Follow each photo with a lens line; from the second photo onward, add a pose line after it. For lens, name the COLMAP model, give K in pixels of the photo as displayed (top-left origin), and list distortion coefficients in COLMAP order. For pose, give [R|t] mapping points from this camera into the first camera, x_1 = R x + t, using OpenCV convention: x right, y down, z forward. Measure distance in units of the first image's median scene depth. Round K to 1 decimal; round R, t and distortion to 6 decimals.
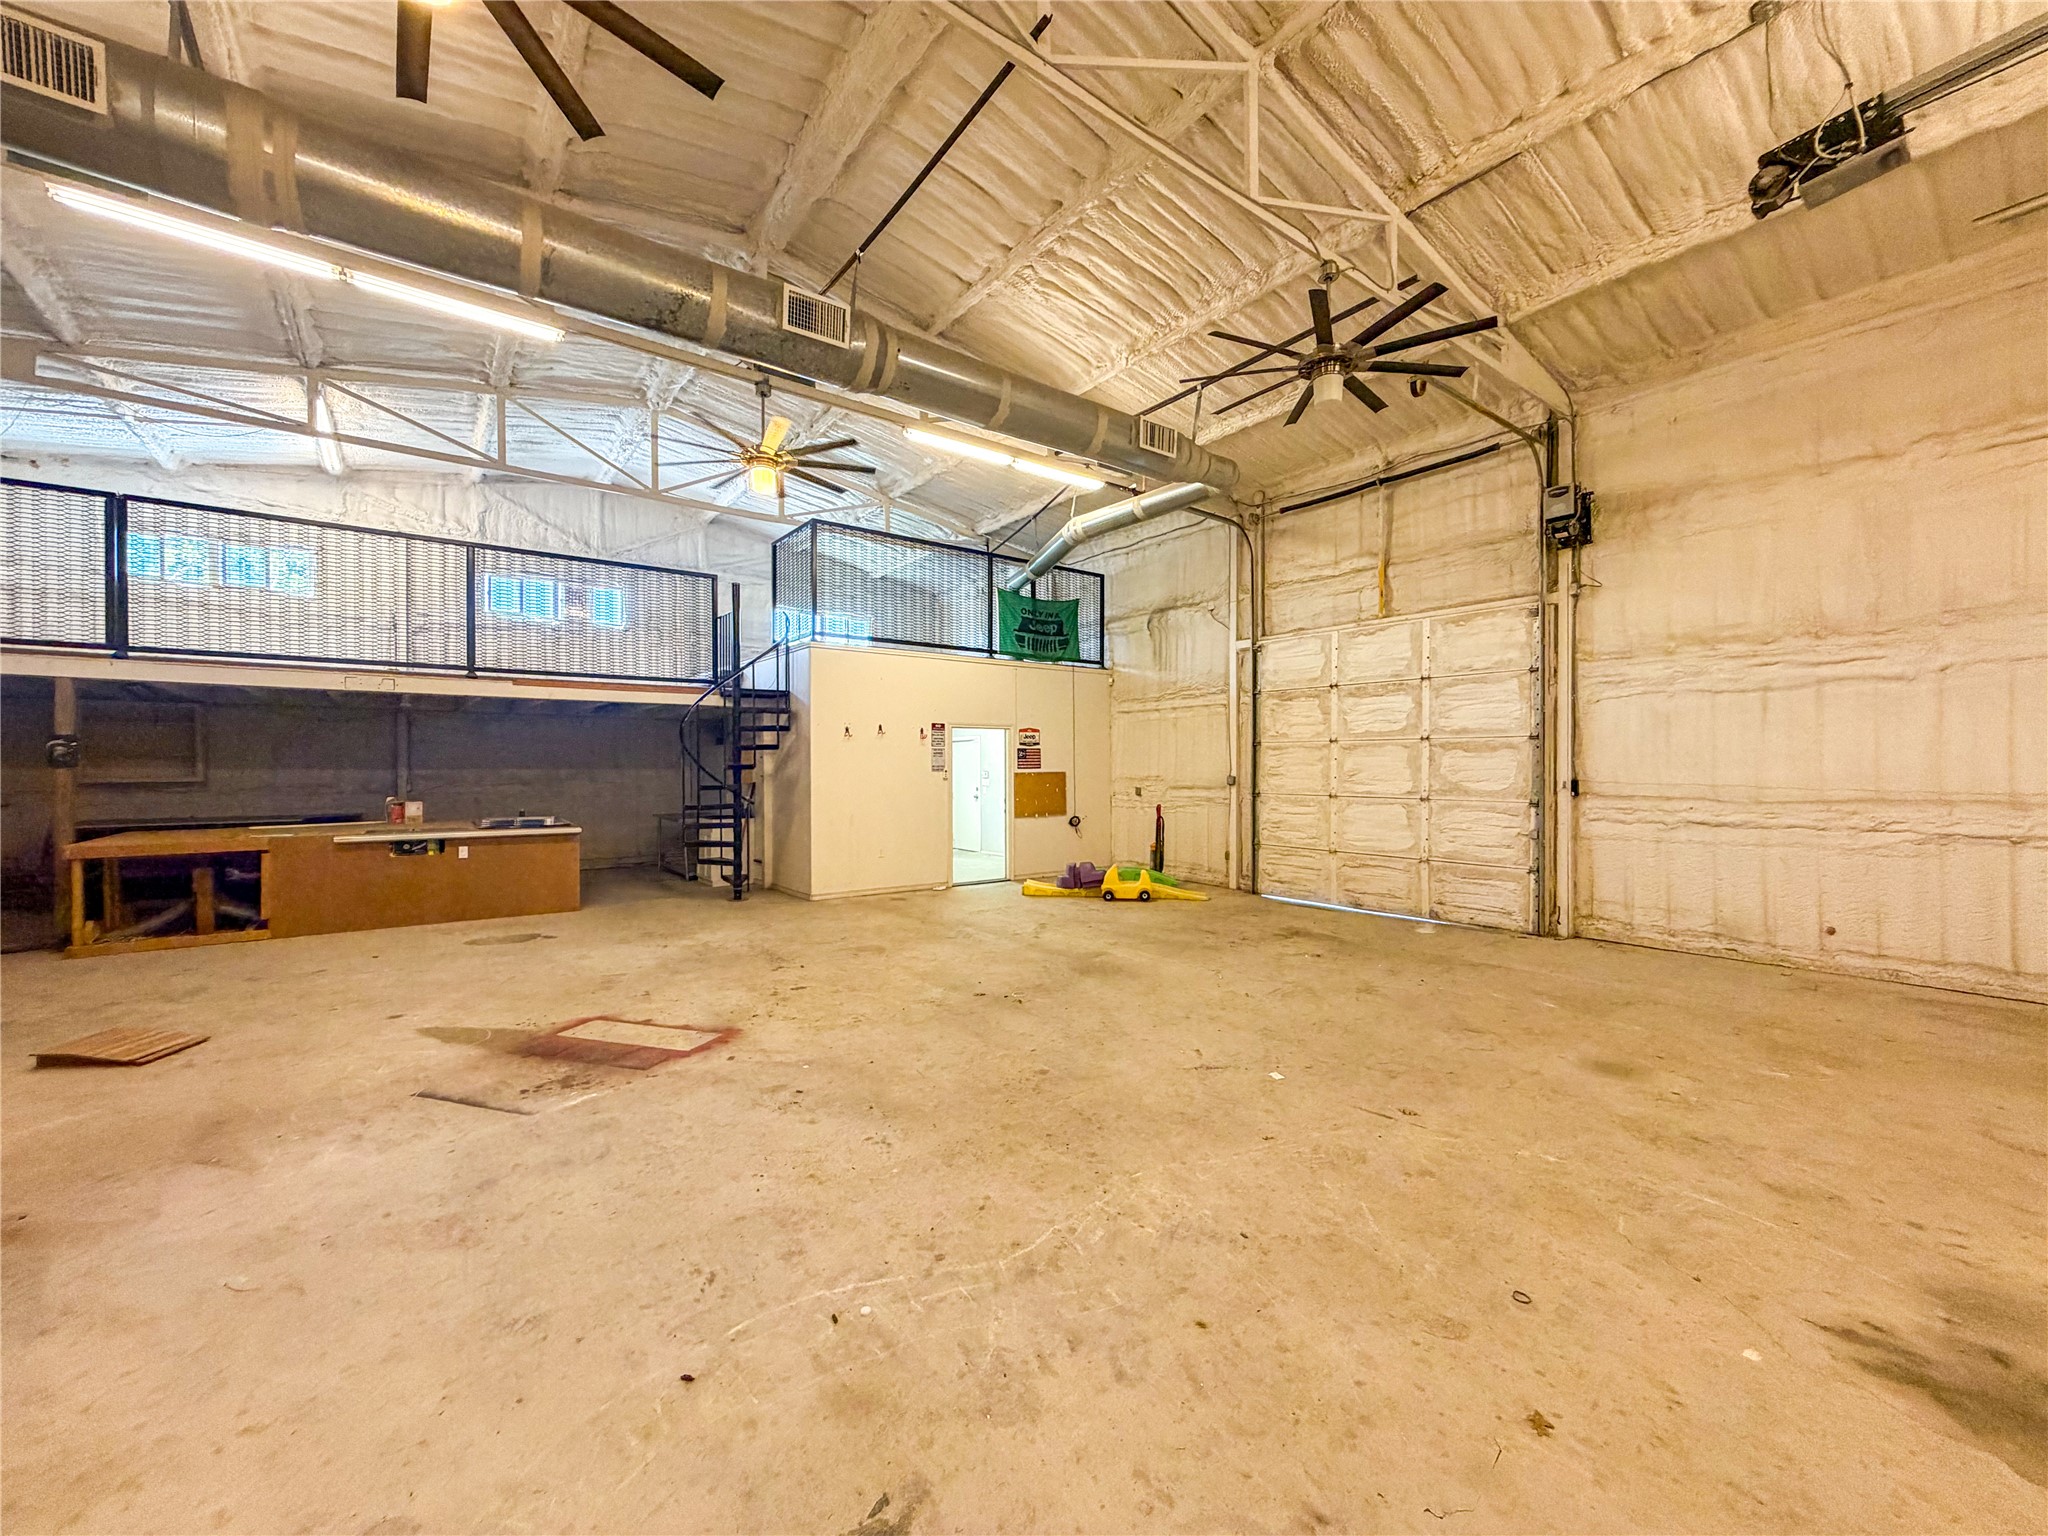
lens RADIAL K [[816.9, 0, 1020.5], [0, 816.9, 769.1], [0, 0, 1]] dist [-0.000706, 0.000296]
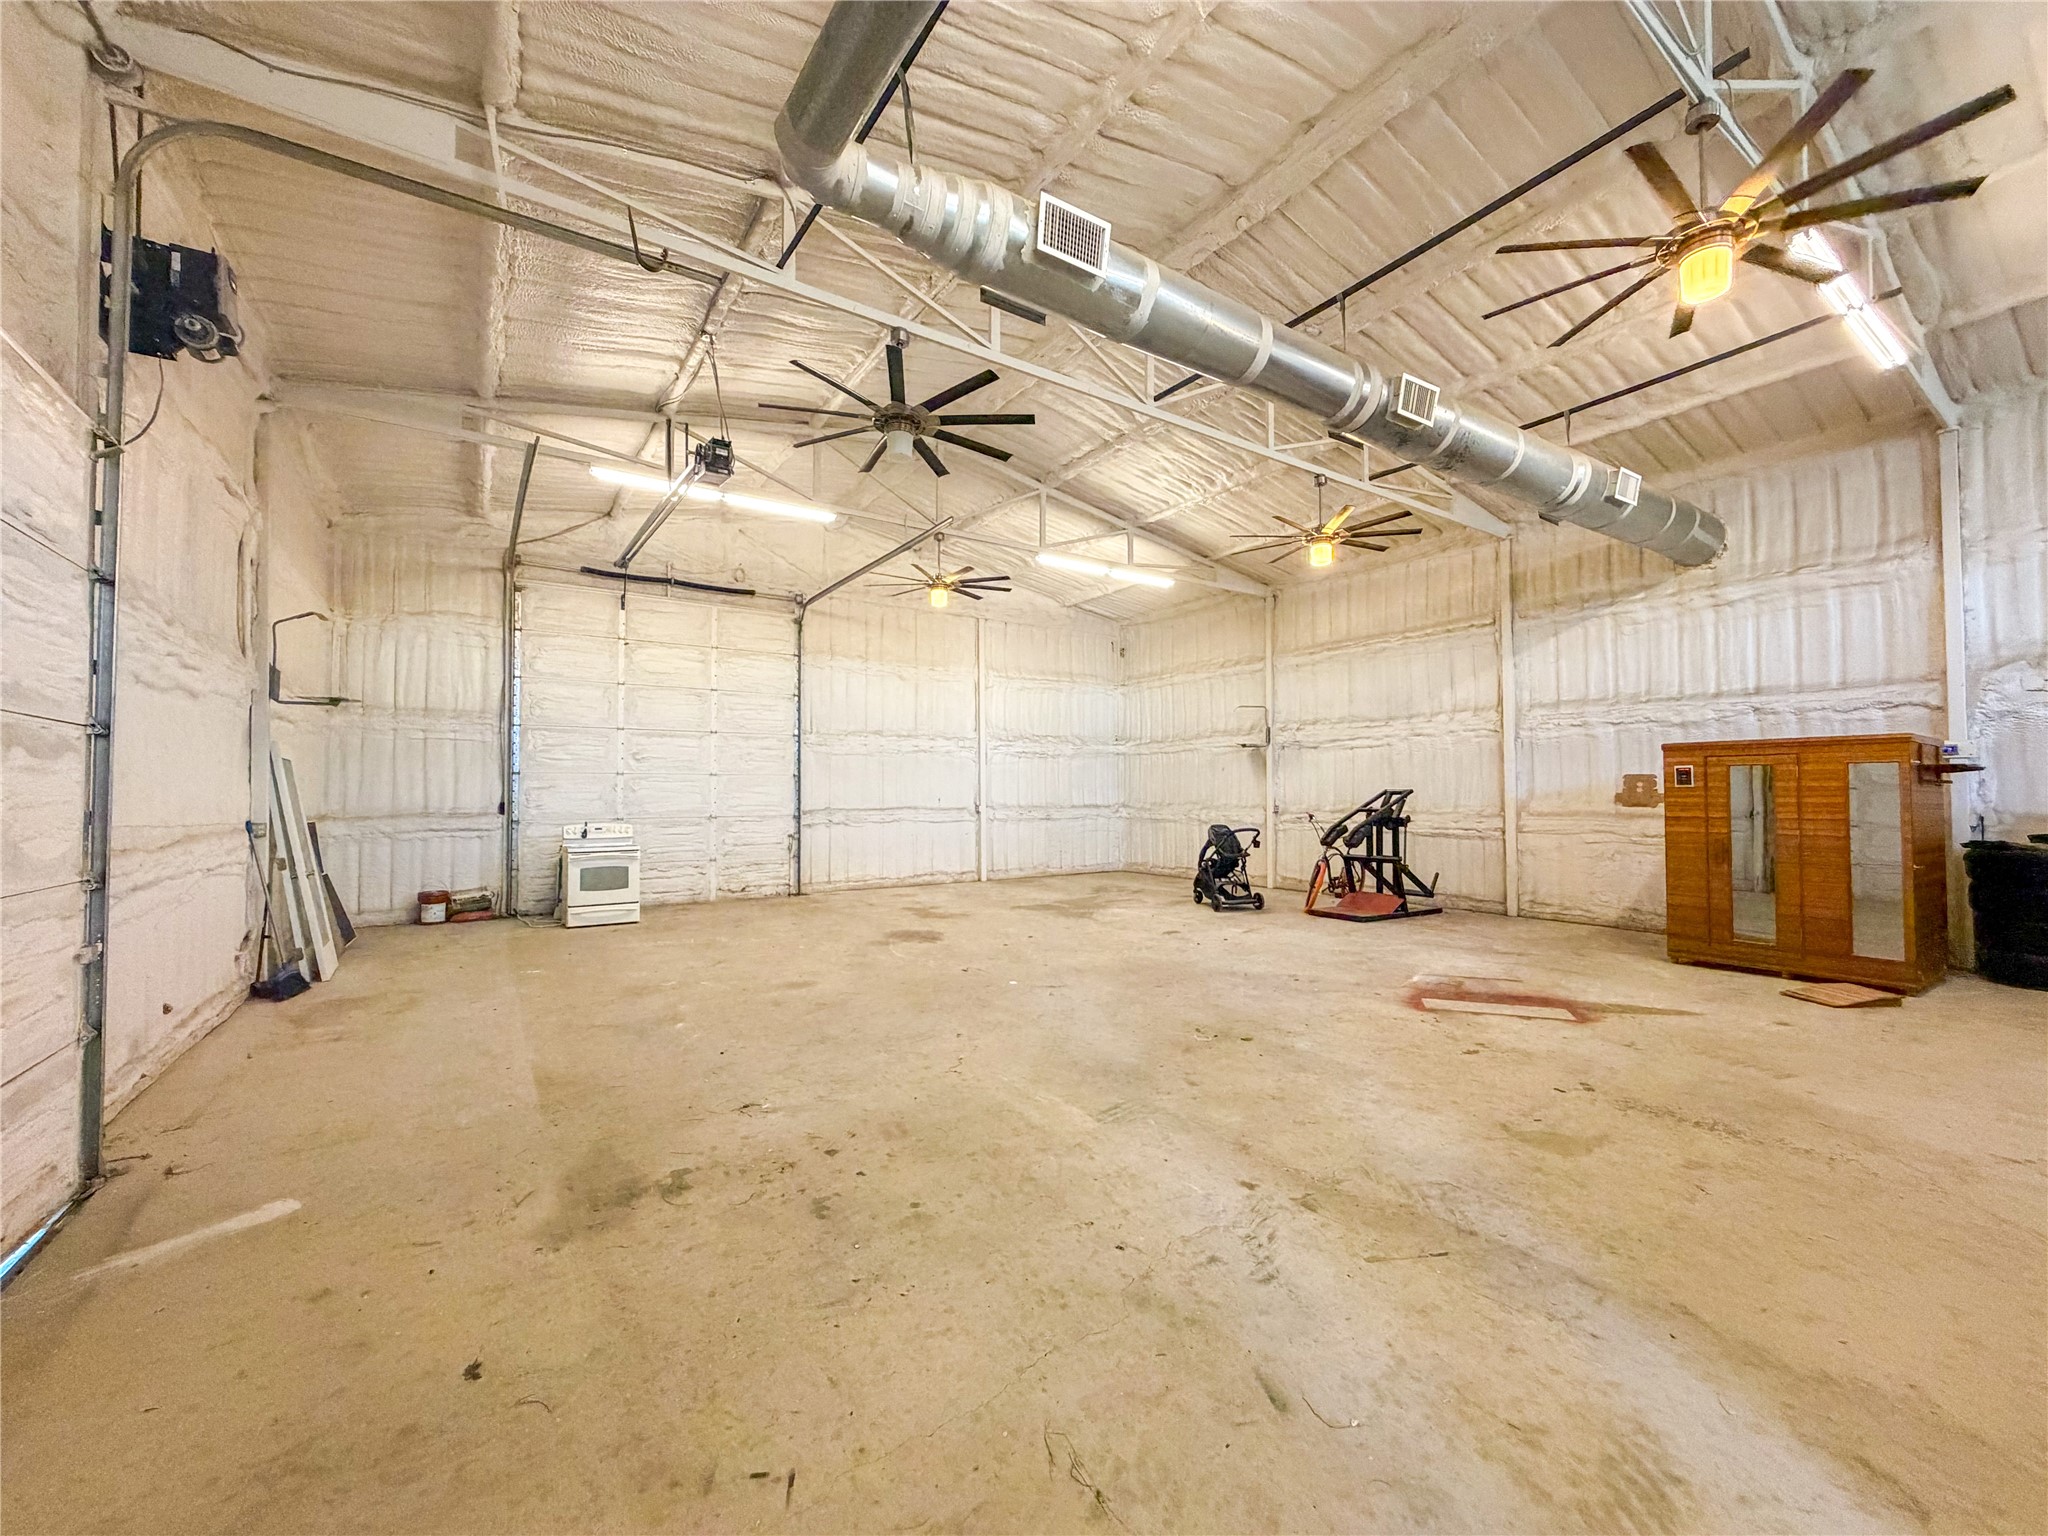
lens RADIAL K [[816.9, 0, 1020.5], [0, 816.9, 769.1], [0, 0, 1]] dist [-0.000706, 0.000296]
pose [[-0.999116, 0.002909, 0.041928, 0.166046], [0.001985, 0.999755, -0.022059, -0.009141], [-0.041982, -0.021956, -0.998877, 1.931711]]
